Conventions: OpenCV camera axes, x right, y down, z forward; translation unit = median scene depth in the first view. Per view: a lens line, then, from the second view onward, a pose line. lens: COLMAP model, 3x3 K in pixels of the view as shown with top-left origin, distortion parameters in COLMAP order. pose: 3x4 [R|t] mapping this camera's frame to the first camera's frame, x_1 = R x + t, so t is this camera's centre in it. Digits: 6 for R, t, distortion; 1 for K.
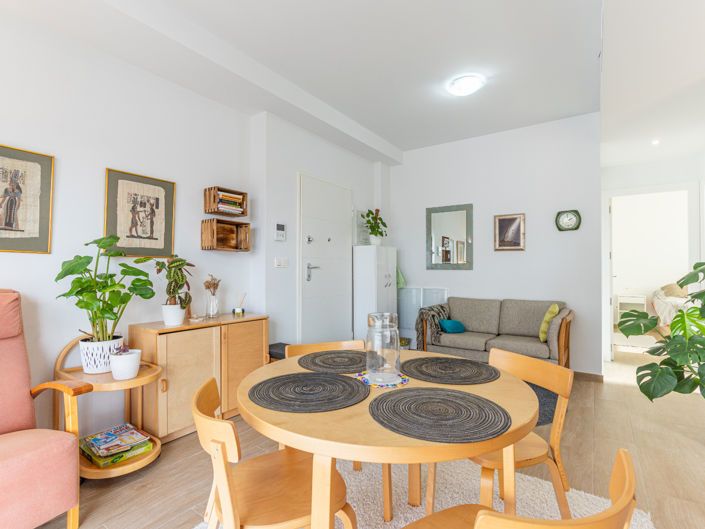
lens RADIAL K [[356.6, 0, 350.2], [0, 356.6, 269.3], [0, 0, 1]] dist [-0.026276, 0.010601]
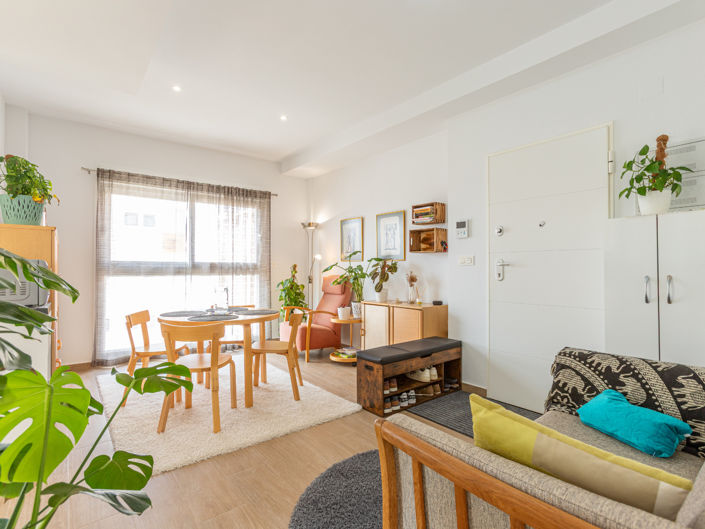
lens RADIAL K [[356.6, 0, 354.8], [0, 356.6, 266.9], [0, 0, 1]] dist [-0.026276, 0.010601]
pose [[-0.273107, -0.008405, -0.961947, 1.007266], [0.001180, 0.999958, -0.009072, 0.009549], [0.961983, -0.003612, -0.273086, 1.188040]]
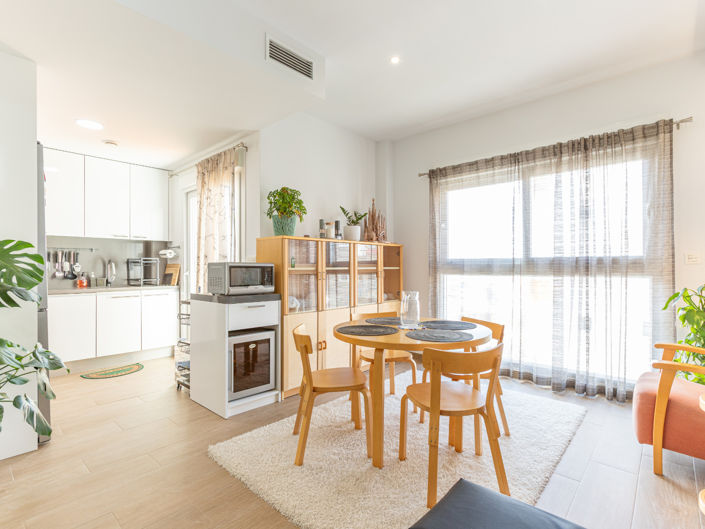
lens RADIAL K [[356.6, 0, 354.5], [0, 356.6, 266.9], [0, 0, 1]] dist [-0.026276, 0.010601]
pose [[-0.991815, 0.002712, 0.127653, 0.063802], [0.002516, 0.999995, -0.001697, 0.004008], [-0.127657, -0.001362, -0.991817, 1.320895]]
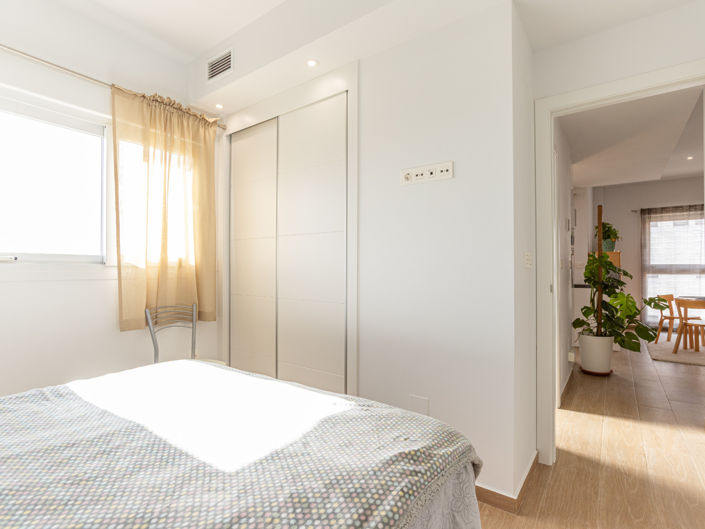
lens RADIAL K [[356.6, 0, 354.4], [0, 356.6, 266.4], [0, 0, 1]] dist [-0.026276, 0.010601]
pose [[-0.999540, -0.001428, 0.030287, 1.761429], [-0.001637, 0.999975, -0.006895, 0.001840], [-0.030276, -0.006941, -0.999517, 2.199143]]
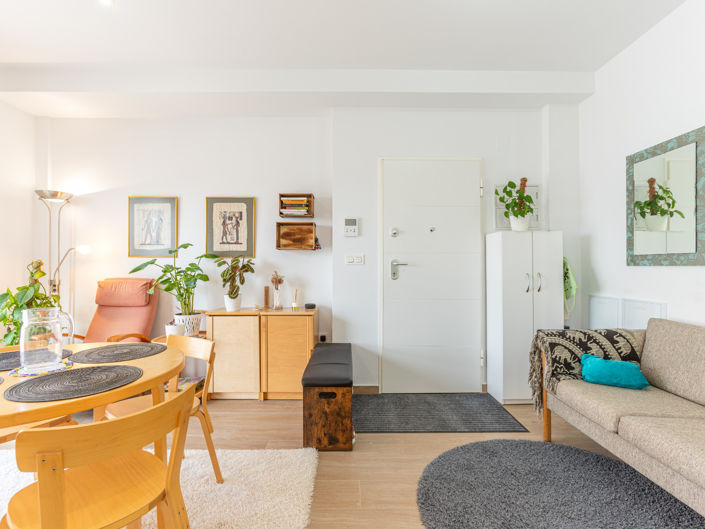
lens RADIAL K [[356.6, 0, 349.4], [0, 356.6, 264.5], [0, 0, 1]] dist [-0.026276, 0.010601]
pose [[0.577882, -0.009725, -0.816062, 0.698852], [0.003916, 0.999951, -0.009143, 0.003932], [0.816111, 0.002088, 0.577892, 0.538043]]
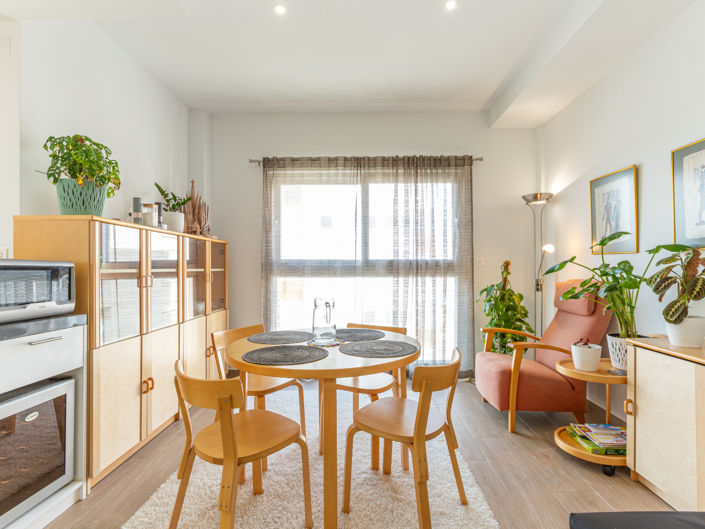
lens RADIAL K [[356.6, 0, 363.7], [0, 356.6, 264.1], [0, 0, 1]] dist [-0.026276, 0.010601]
pose [[-0.825558, -0.005746, -0.564288, 0.365402], [0.001260, 0.999927, -0.012025, 0.003079], [0.564316, -0.010638, -0.825491, 1.082216]]
